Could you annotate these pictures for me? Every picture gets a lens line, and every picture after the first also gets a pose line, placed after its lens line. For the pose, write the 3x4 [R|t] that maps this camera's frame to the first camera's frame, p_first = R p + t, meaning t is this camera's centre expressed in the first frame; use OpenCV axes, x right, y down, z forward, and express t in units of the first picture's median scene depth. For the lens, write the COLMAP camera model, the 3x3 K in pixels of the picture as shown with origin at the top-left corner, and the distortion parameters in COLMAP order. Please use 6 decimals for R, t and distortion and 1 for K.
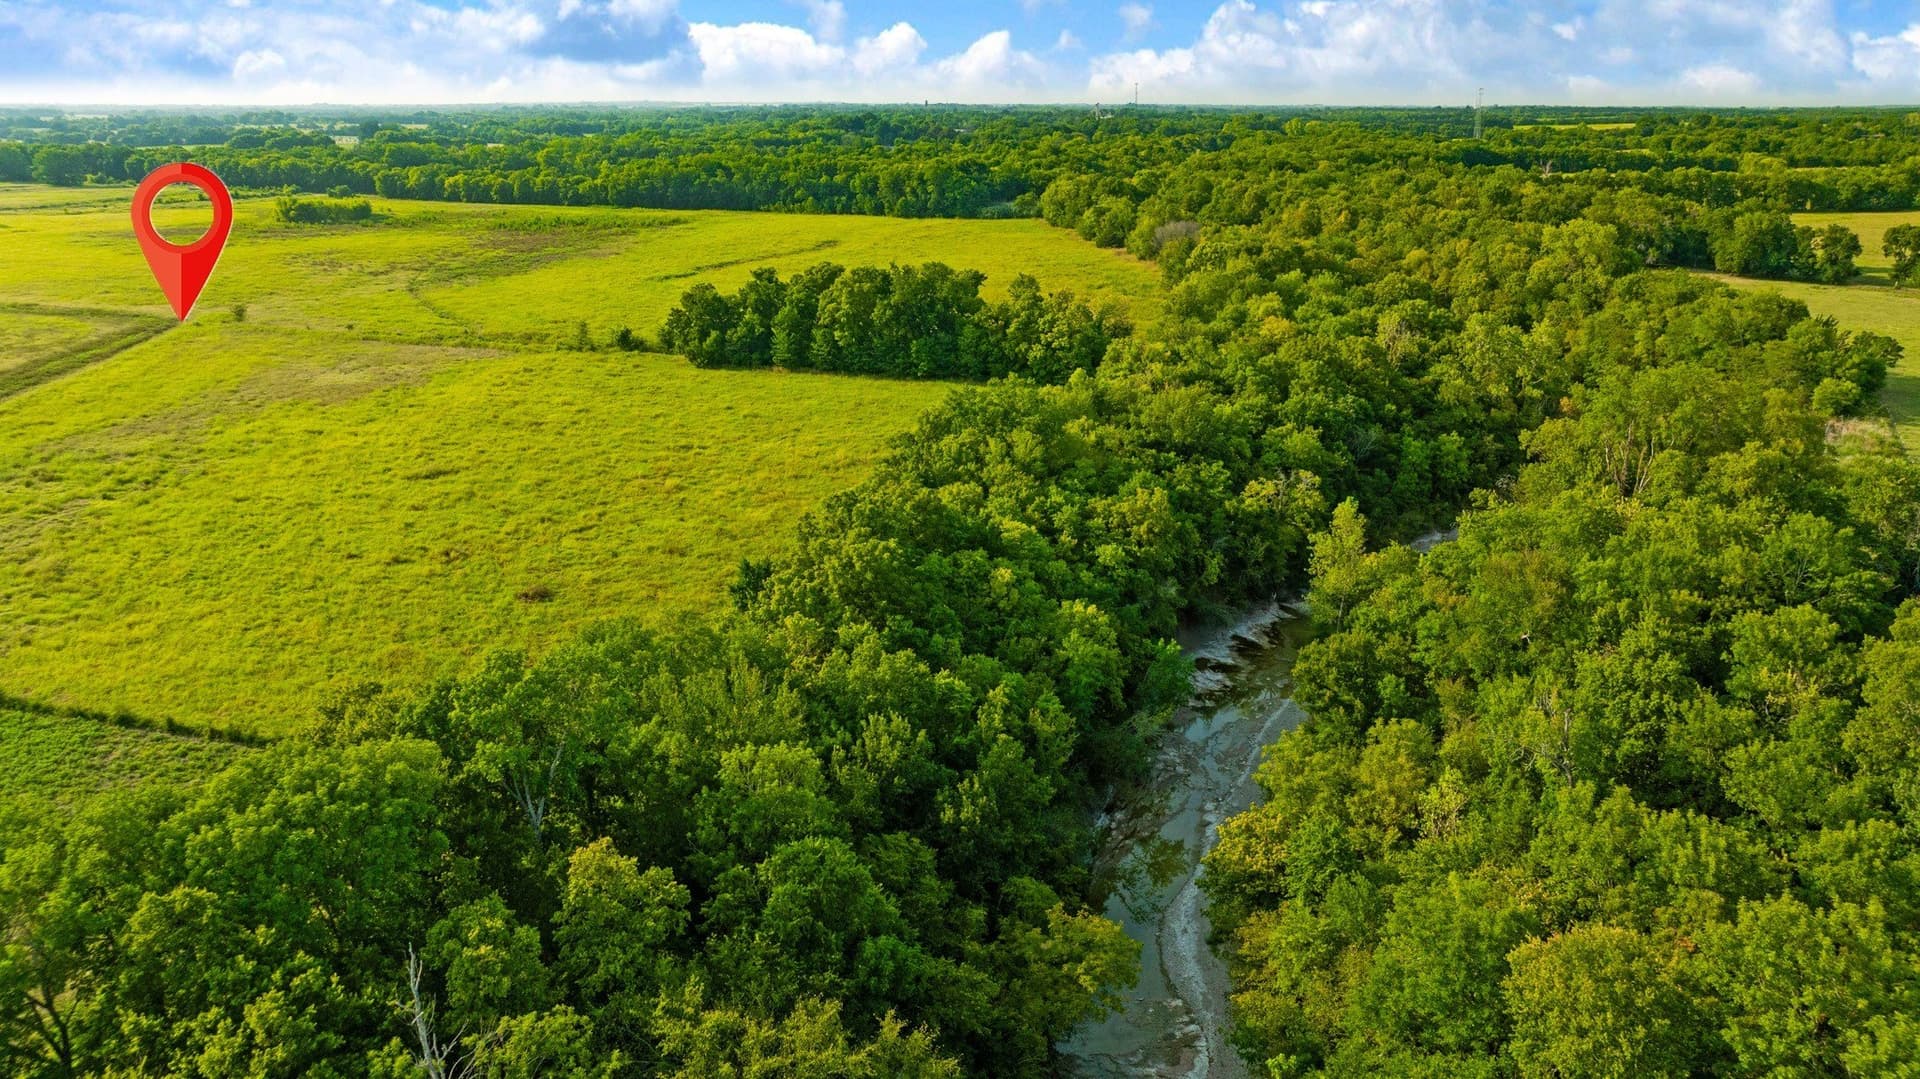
lens RADIAL K [[1347.7, 0, 1039.9], [0, 1347.7, 536.9], [0, 0, 1]] dist [-0.007612, -0.025227]
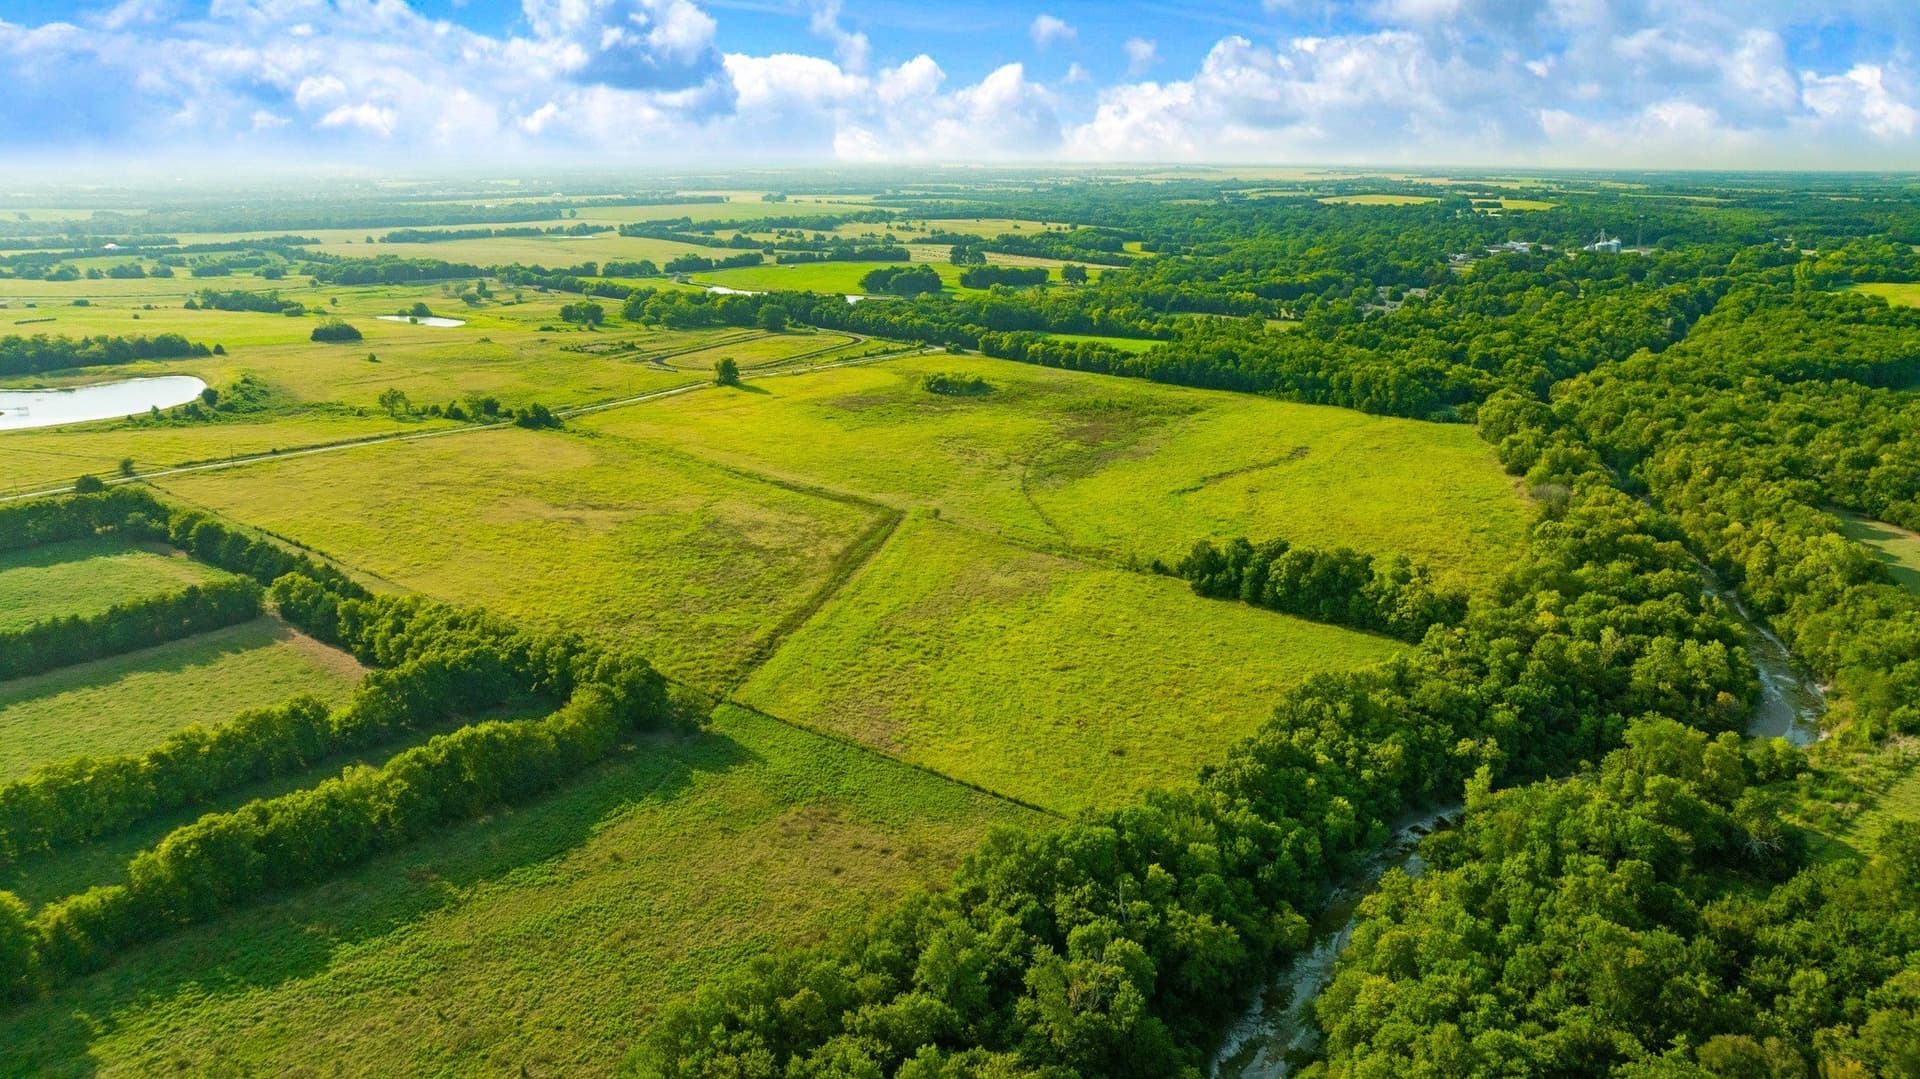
lens RADIAL K [[1347.7, 0, 1039.9], [0, 1347.7, 536.9], [0, 0, 1]] dist [-0.007612, -0.025227]
pose [[0.932396, 0.096558, -0.348302, 0.224652], [-0.110151, 0.993726, -0.019384, -0.216725], [0.344245, 0.056440, 0.937182, -1.018048]]
